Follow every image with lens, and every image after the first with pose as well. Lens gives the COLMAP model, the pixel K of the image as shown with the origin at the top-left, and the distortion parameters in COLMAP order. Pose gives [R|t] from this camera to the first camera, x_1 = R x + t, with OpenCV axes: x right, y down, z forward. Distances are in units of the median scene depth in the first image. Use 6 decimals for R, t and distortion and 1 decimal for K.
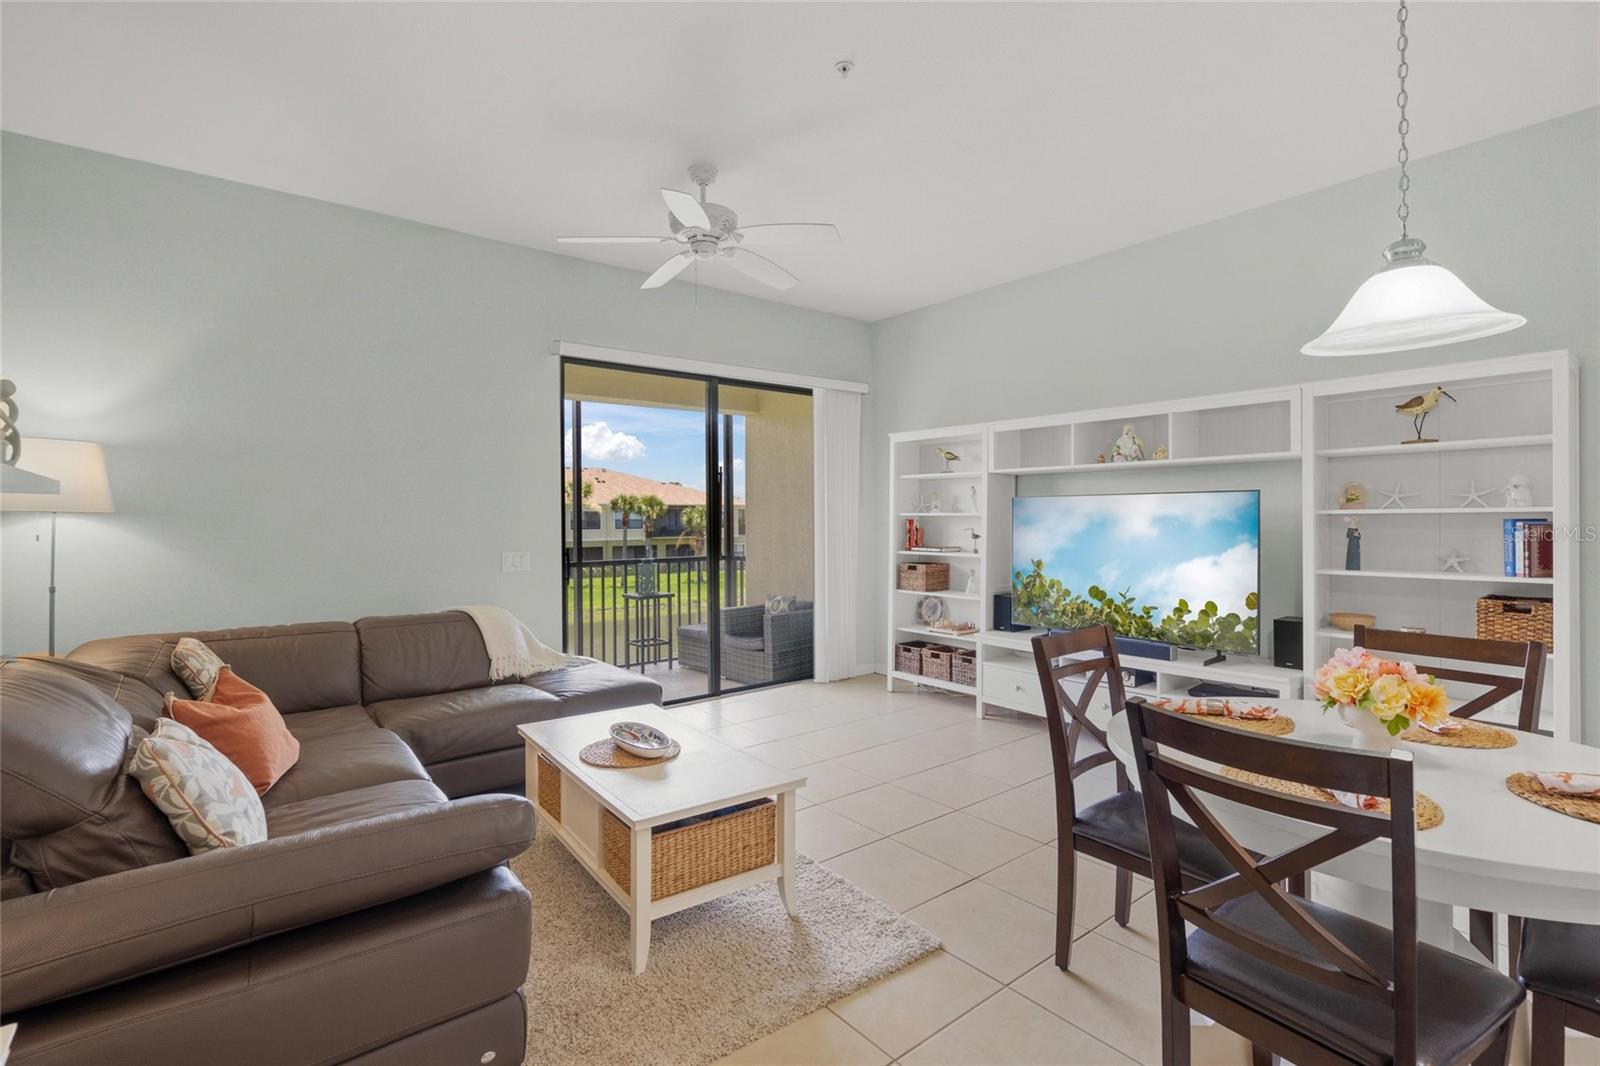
lens RADIAL K [[730.6, 0, 798.7], [0, 730.6, 518.2], [0, 0, 1]] dist [-0.010185, 0.000348]
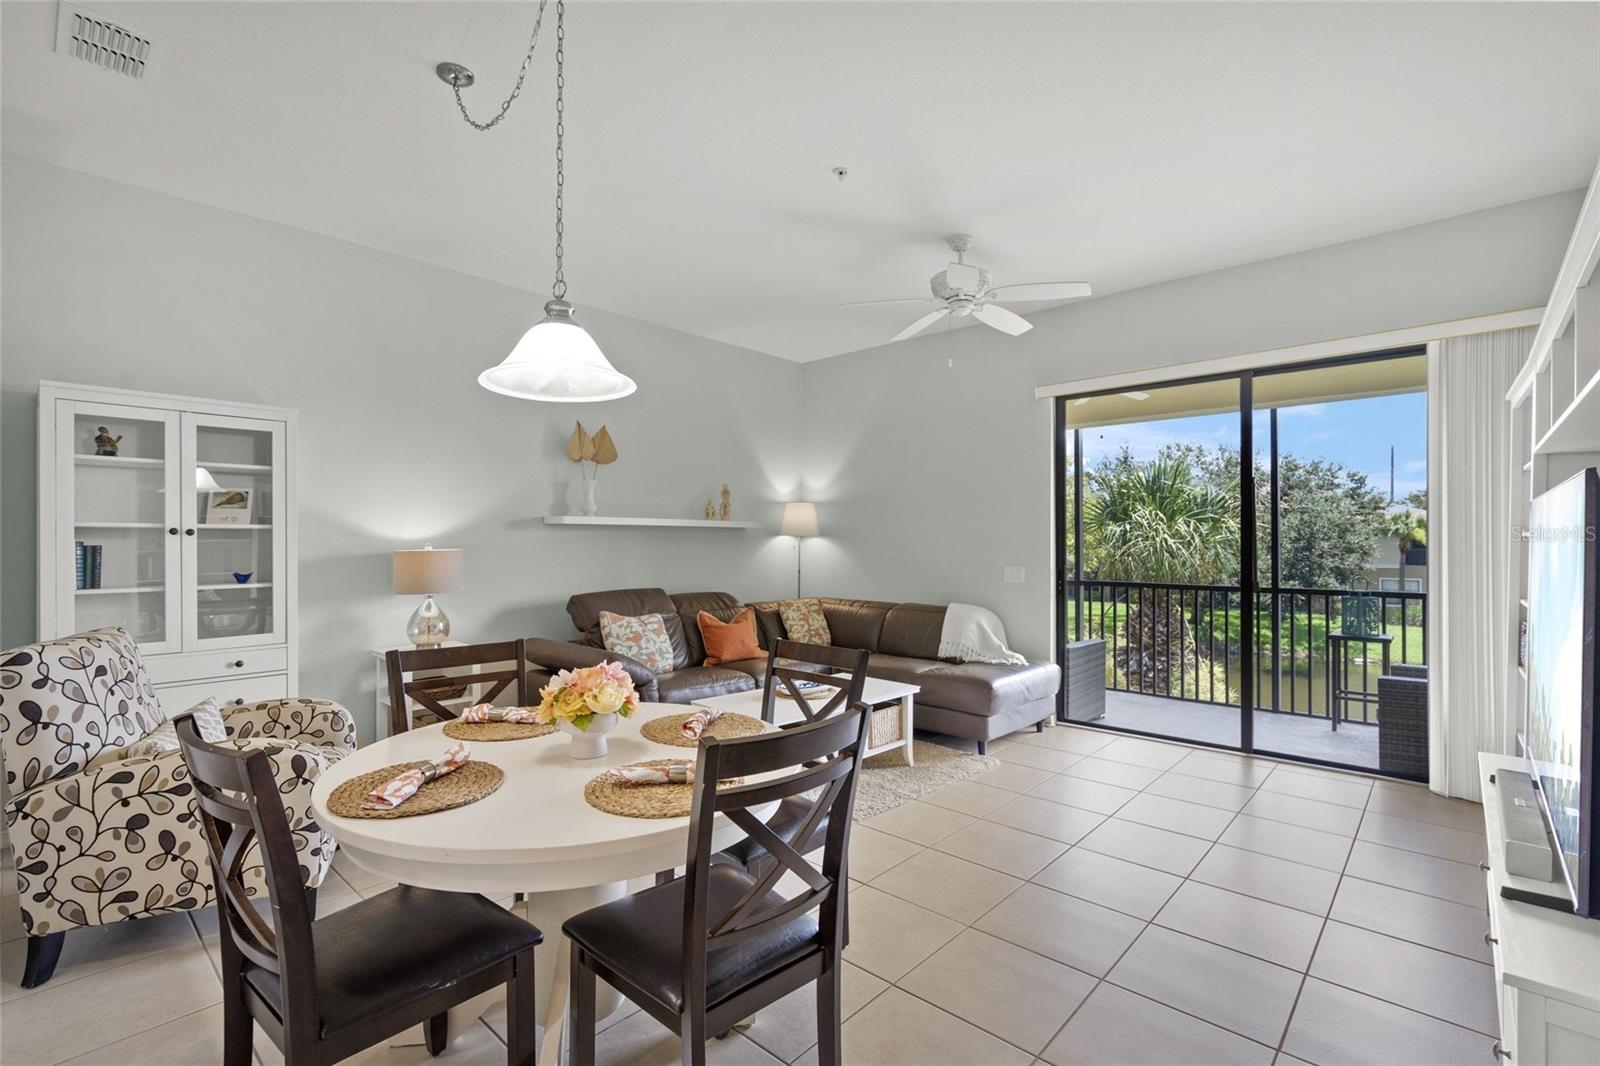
lens RADIAL K [[718.1, 0, 797.7], [0, 718.1, 543.5], [0, 0, 1]] dist [-0.000101, -0.000108]
pose [[0.140209, 0.010130, -0.990070, 0.620591], [-0.002743, 0.999948, 0.009843, -0.003573], [0.990118, 0.001336, 0.140229, 0.381009]]
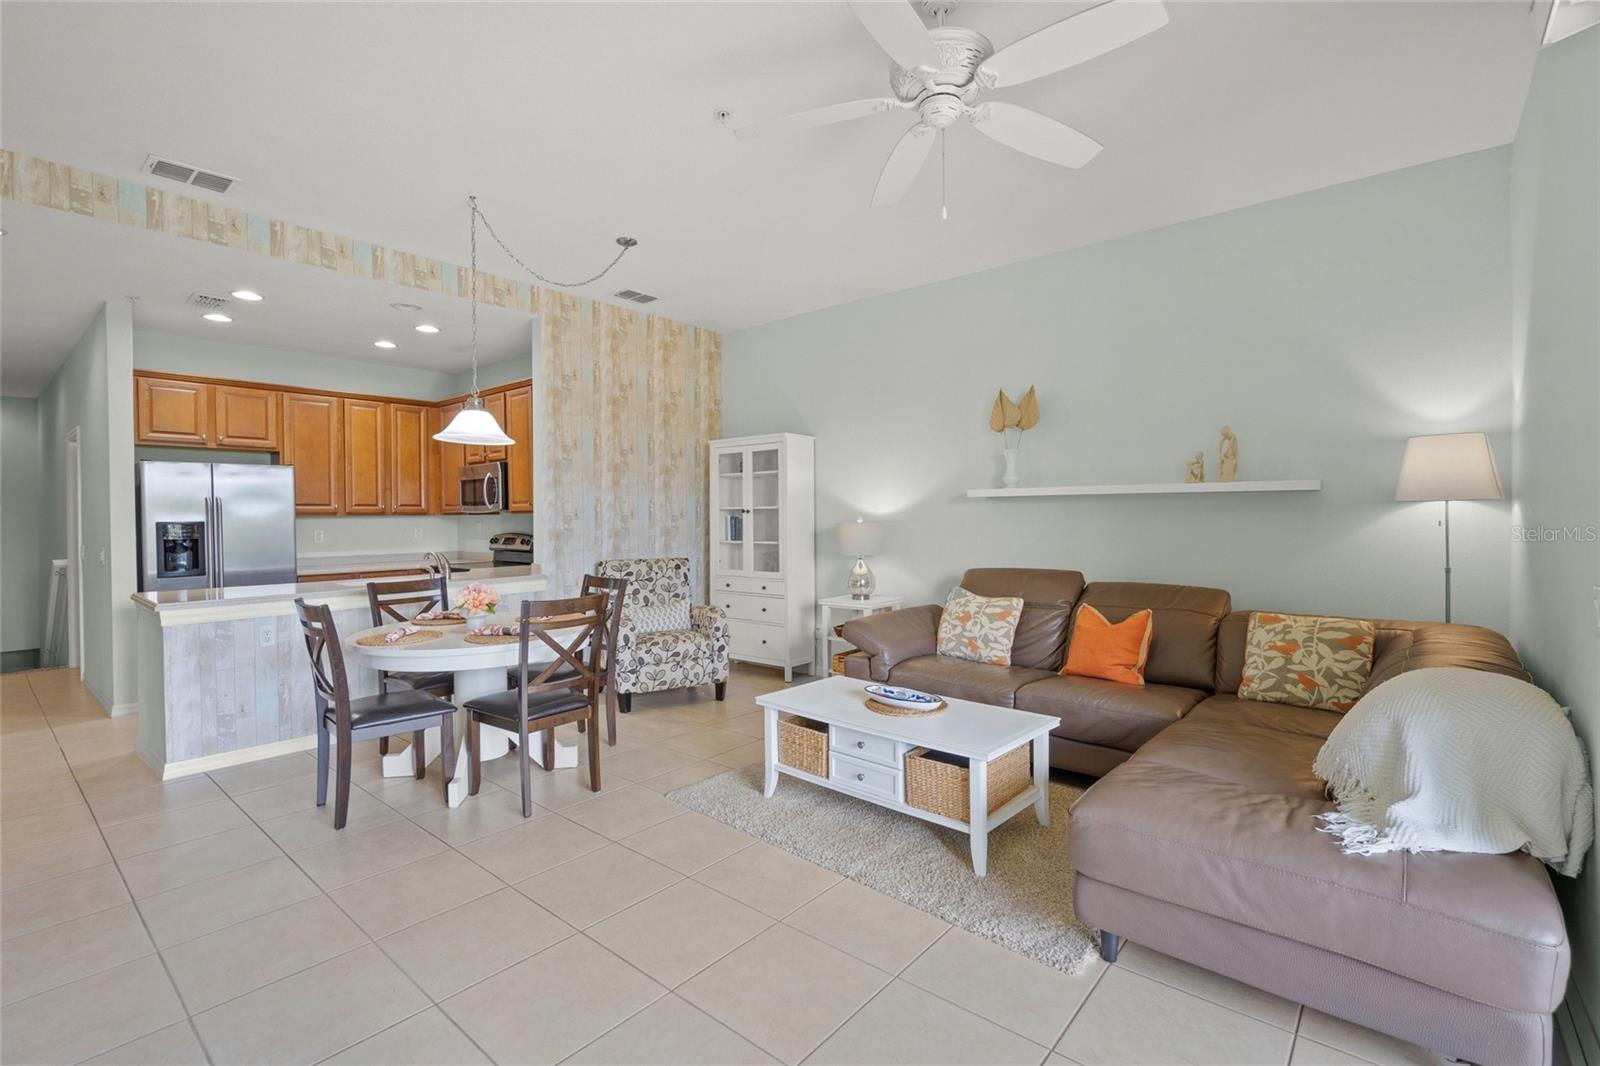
lens RADIAL K [[730.6, 0, 798.7], [0, 730.6, 518.2], [0, 0, 1]] dist [-0.010185, 0.000348]
pose [[-0.984578, 0.009631, -0.174683, 0.086618], [0.009093, 0.999951, 0.003876, 0.002144], [0.174712, 0.002228, -0.984617, 1.054022]]
